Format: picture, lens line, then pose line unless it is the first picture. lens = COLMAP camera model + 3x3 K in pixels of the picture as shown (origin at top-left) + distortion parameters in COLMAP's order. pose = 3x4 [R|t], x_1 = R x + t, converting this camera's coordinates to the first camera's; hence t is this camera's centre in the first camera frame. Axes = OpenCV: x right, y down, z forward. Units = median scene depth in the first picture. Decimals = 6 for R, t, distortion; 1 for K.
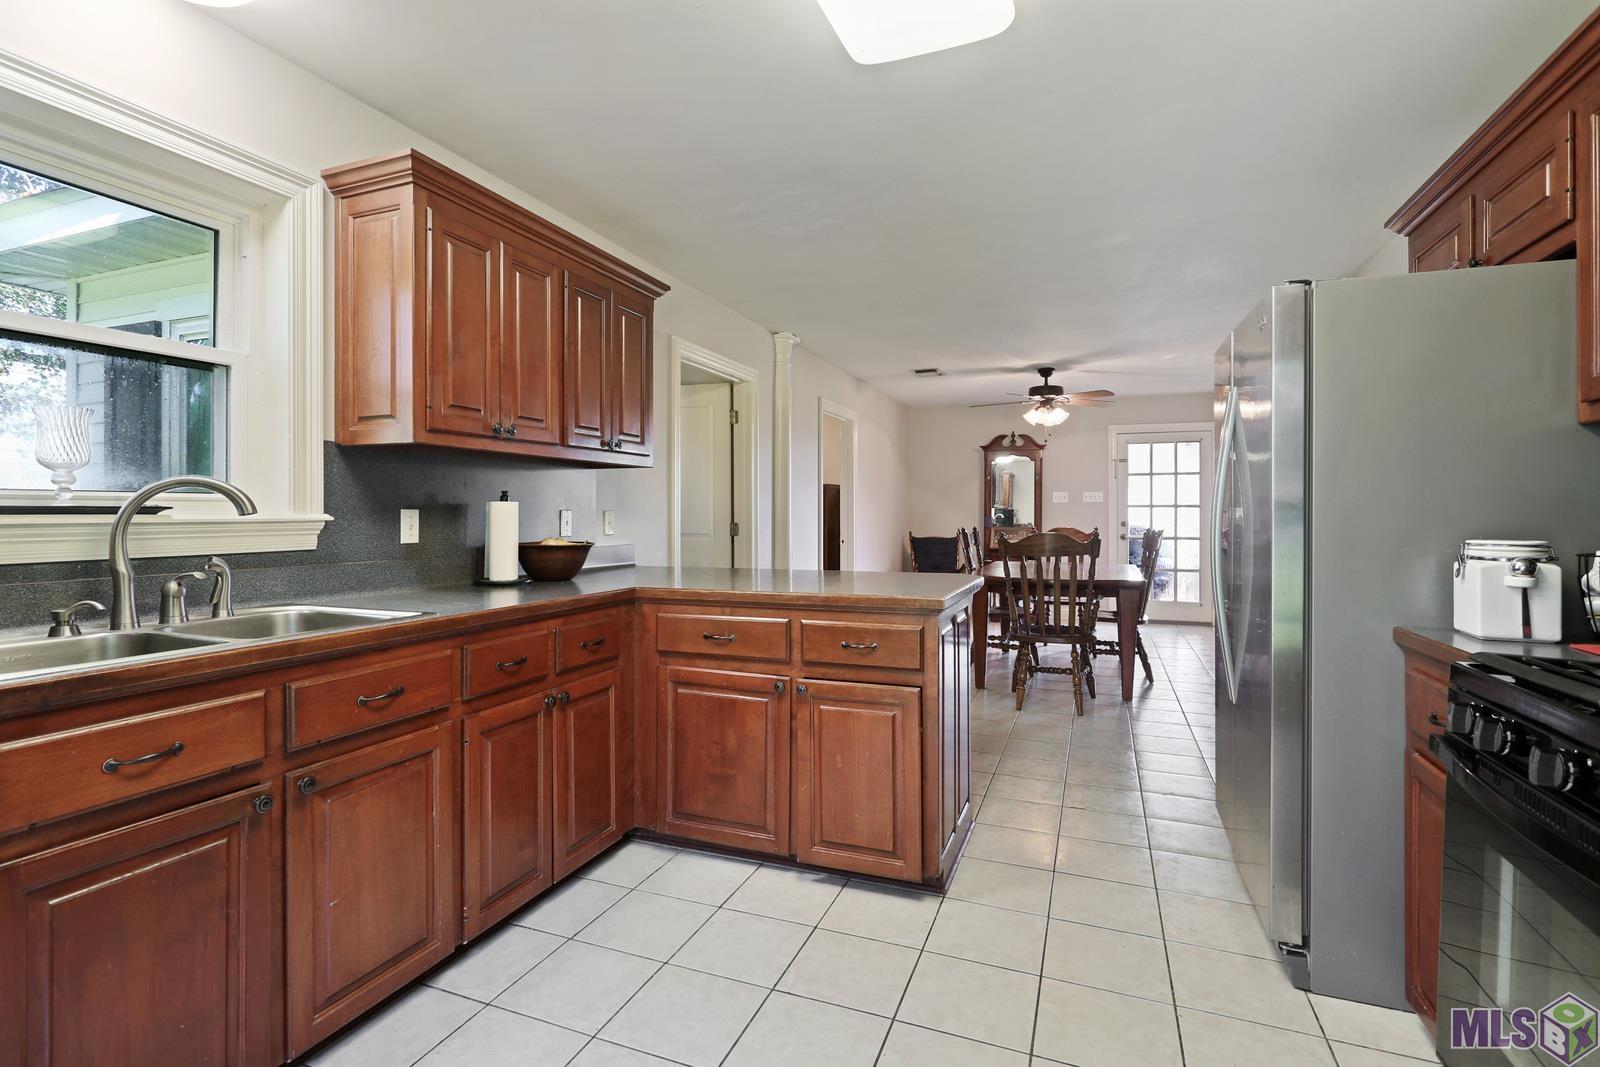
lens RADIAL K [[759.2, 0, 795.1], [0, 759.2, 521.3], [0, 0, 1]] dist [0.001330, 0.000117]
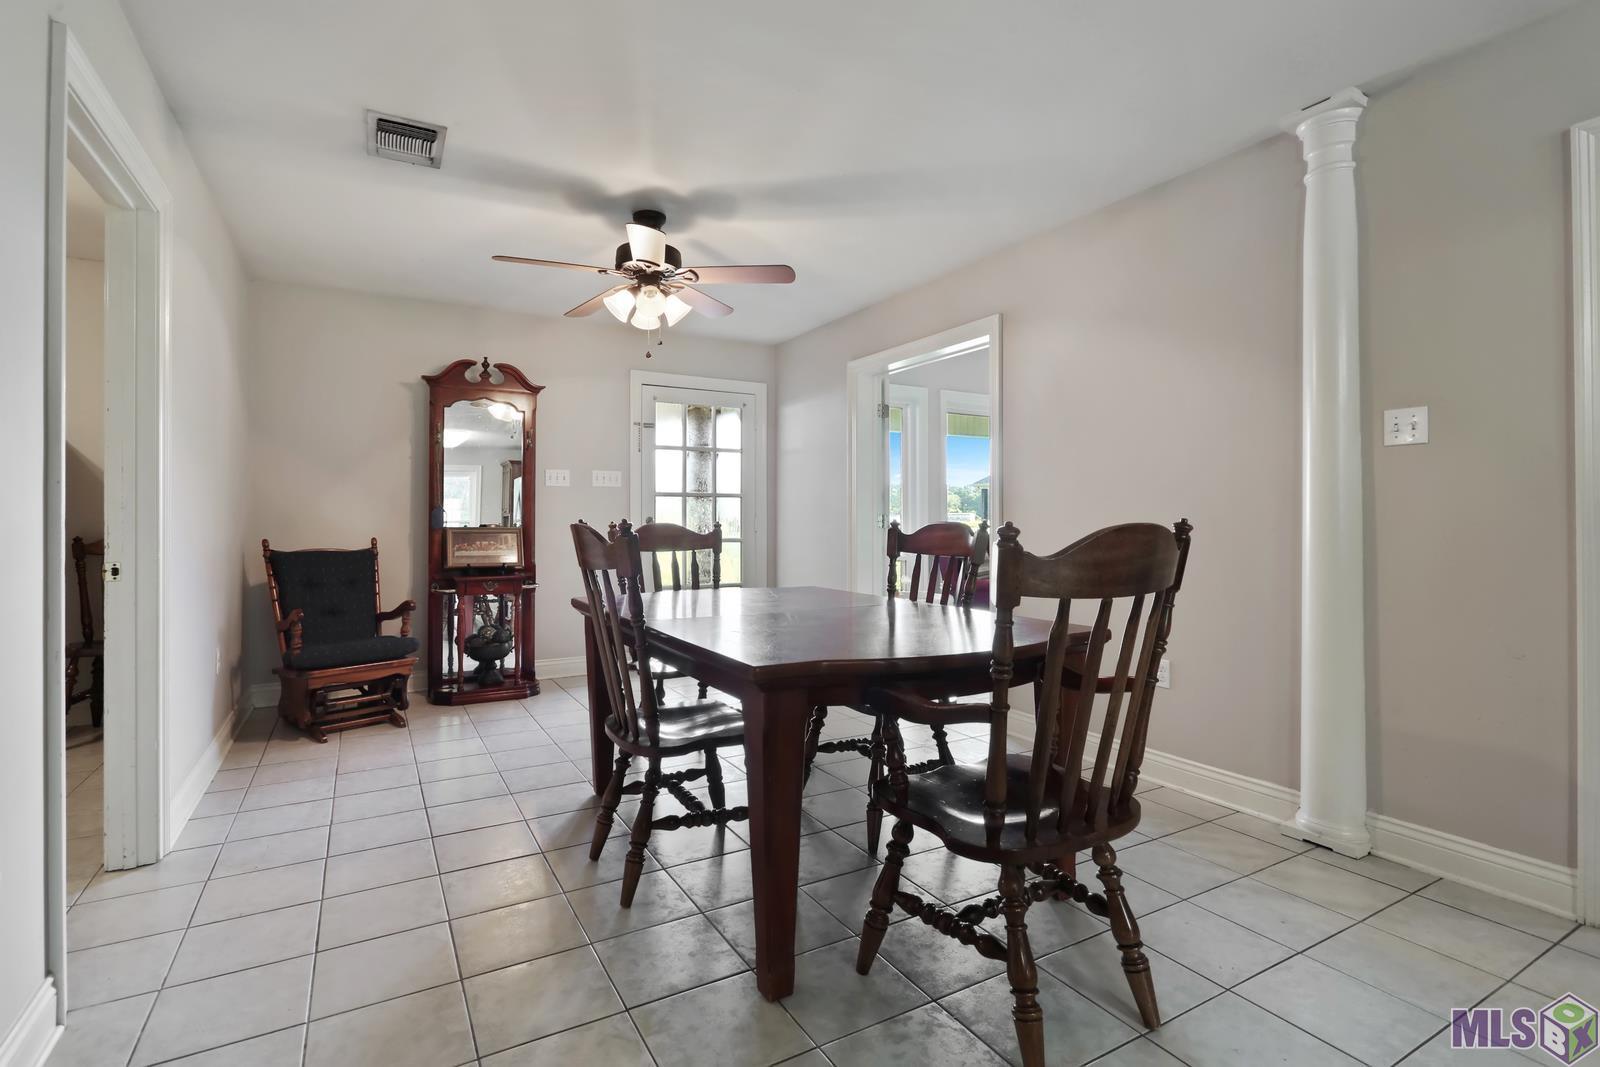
lens RADIAL K [[759.2, 0, 799.6], [0, 759.2, 521.2], [0, 0, 1]] dist [0.001330, 0.000117]
pose [[0.635845, -0.003214, 0.771810, 0.000646], [0.011347, 0.999922, -0.005184, 0.008782], [-0.771734, 0.012053, 0.635832, 0.464699]]
